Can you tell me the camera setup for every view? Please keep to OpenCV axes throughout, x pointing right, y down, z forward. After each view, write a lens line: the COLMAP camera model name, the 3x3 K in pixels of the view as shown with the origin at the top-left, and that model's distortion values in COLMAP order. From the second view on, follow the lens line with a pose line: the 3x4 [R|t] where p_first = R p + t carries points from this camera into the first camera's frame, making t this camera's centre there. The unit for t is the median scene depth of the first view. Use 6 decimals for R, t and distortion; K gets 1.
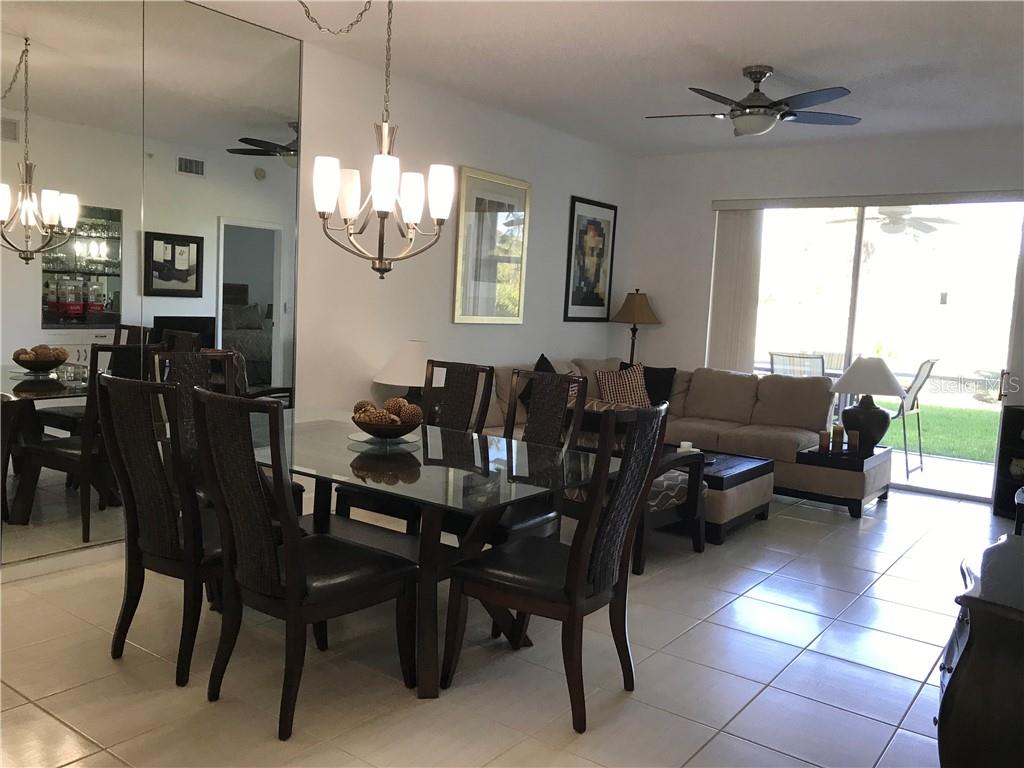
lens RADIAL K [[857.4, 0, 508.9], [0, 857.4, 382.7], [0, 0, 1]] dist [-0.046453, -0.006740]
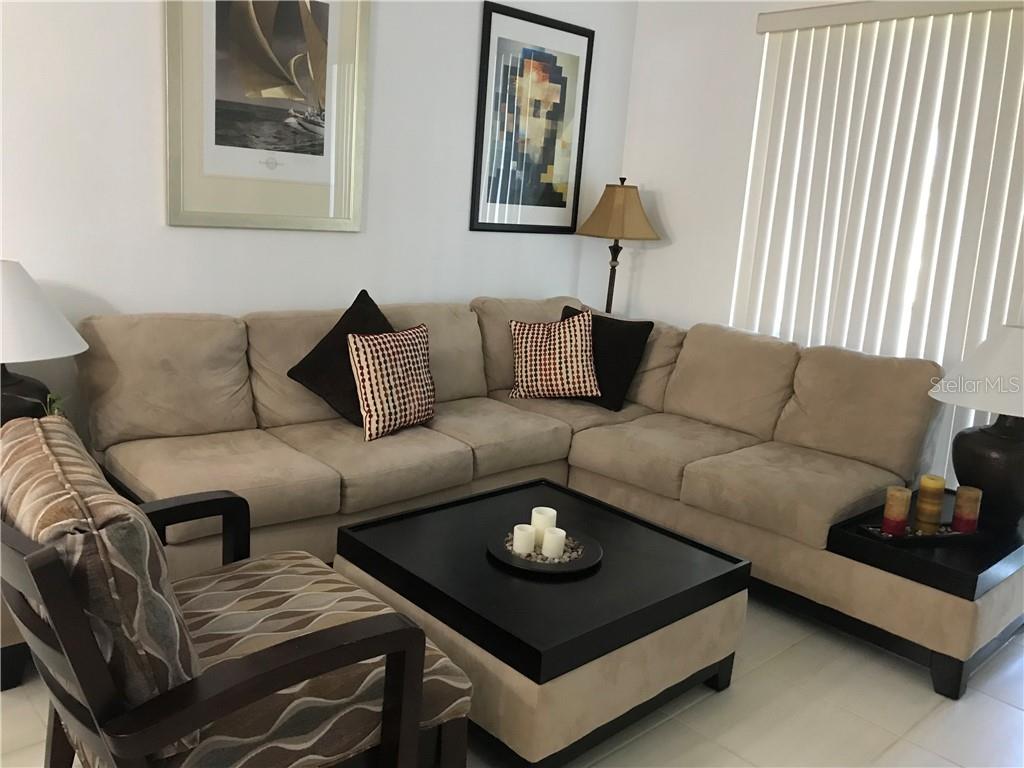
lens RADIAL K [[857.4, 0, 515.4], [0, 857.4, 385.0], [0, 0, 1]] dist [-0.046453, -0.006740]
pose [[0.981606, 0.055774, -0.182588, 0.195401], [-0.037496, 0.994070, 0.102070, -0.027063], [0.187198, -0.093347, 0.977877, 0.418979]]
